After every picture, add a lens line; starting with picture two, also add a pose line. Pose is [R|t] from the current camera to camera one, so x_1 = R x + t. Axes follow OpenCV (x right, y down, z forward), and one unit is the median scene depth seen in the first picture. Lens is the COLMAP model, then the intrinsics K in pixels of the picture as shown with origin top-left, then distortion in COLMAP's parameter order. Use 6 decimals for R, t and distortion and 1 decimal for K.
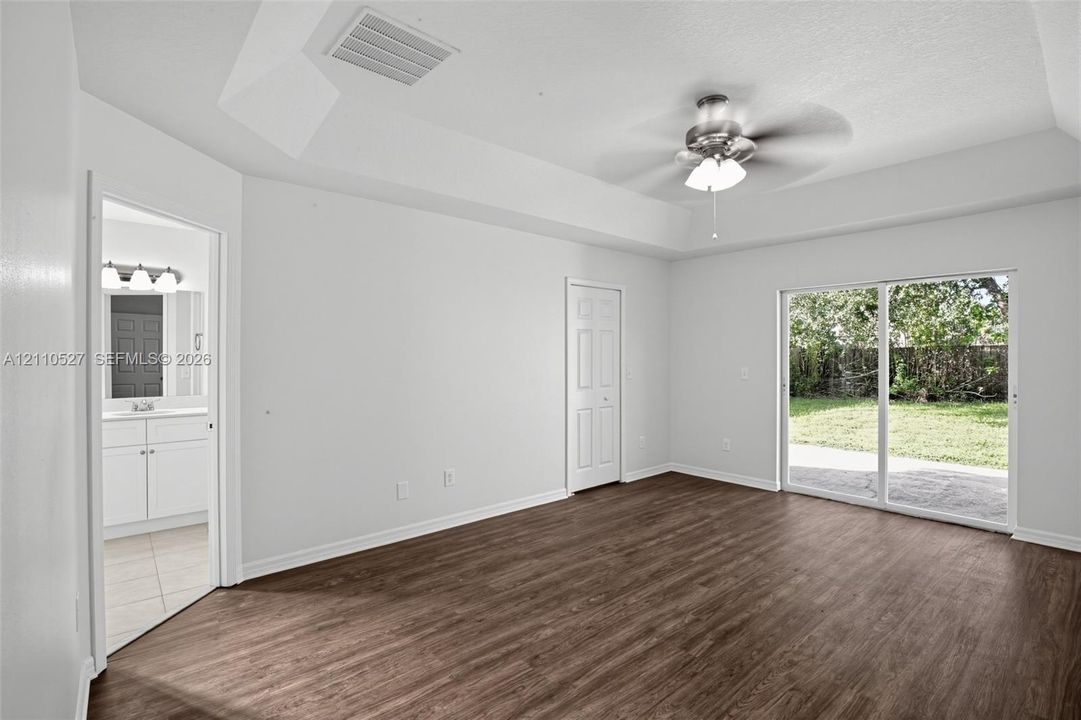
lens RADIAL K [[503.4, 0, 549.7], [0, 503.4, 376.0], [0, 0, 1]] dist [-0.028269, 0.000299]
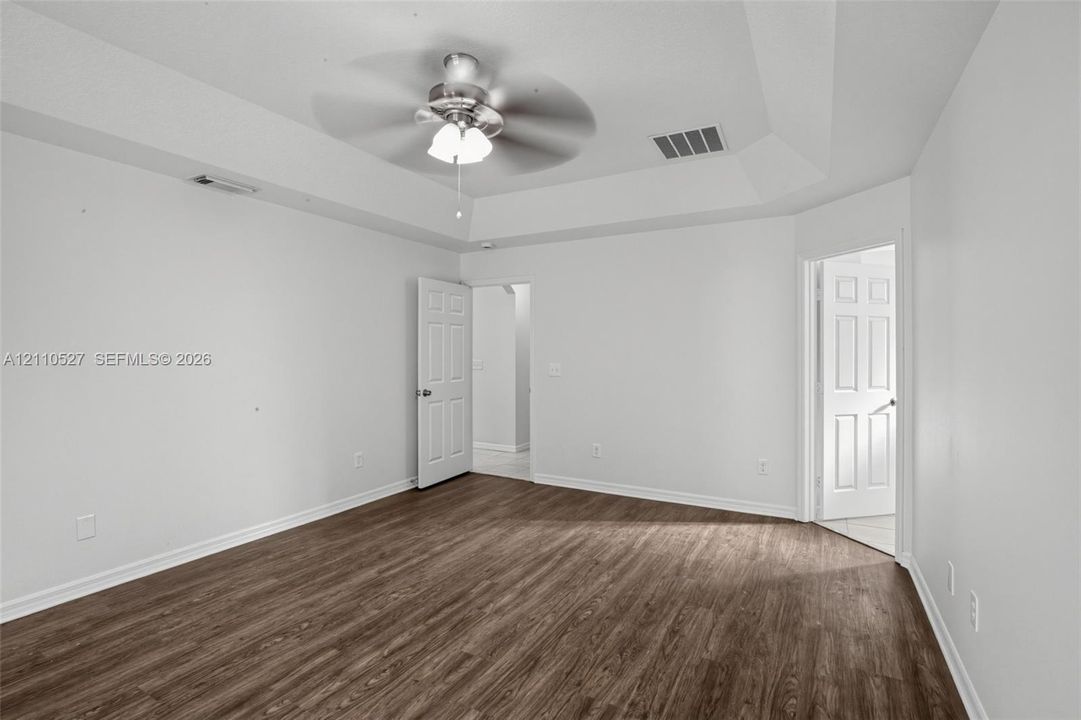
lens RADIAL K [[503.4, 0, 549.7], [0, 503.4, 376.0], [0, 0, 1]] dist [-0.028269, 0.000299]
pose [[-0.937938, 0.017464, -0.346364, 0.435679], [-0.012892, 0.996285, 0.085145, -0.065692], [0.346564, 0.084326, -0.934228, 1.676925]]
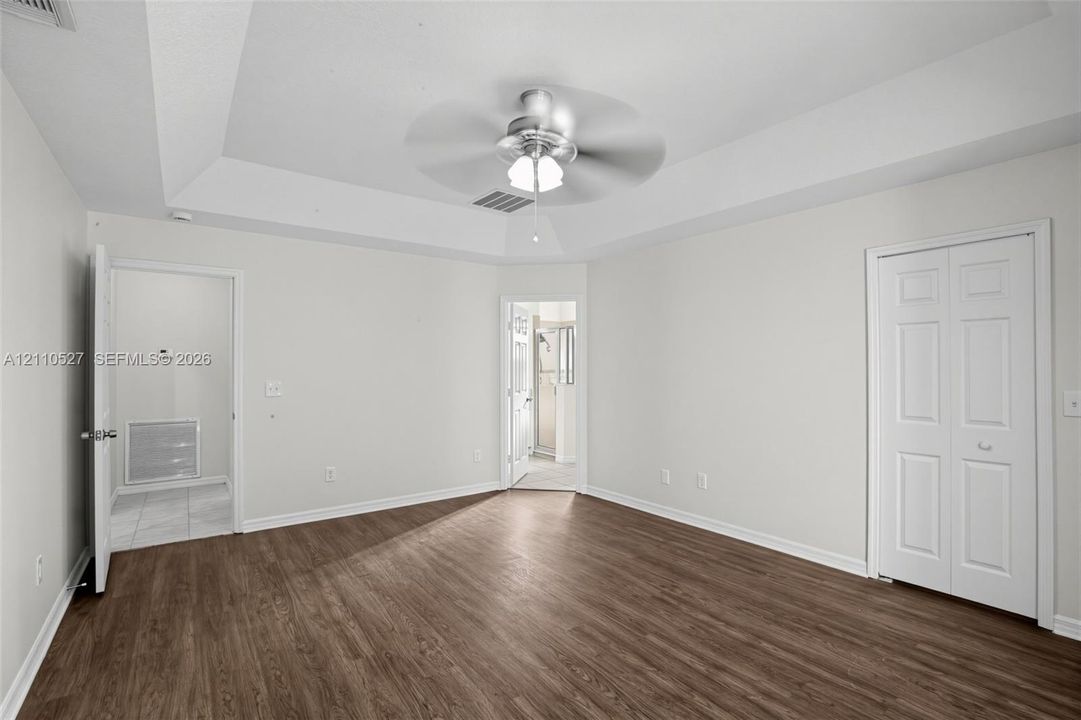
lens RADIAL K [[490.9, 0, 543.0], [0, 490.9, 396.3], [0, 0, 1]] dist [-0.030359, -0.000207]
pose [[-0.078841, 0.061280, -0.995002, 1.113716], [-0.038170, 0.997191, 0.064439, -0.038995], [0.996156, 0.043060, -0.076281, 0.970636]]
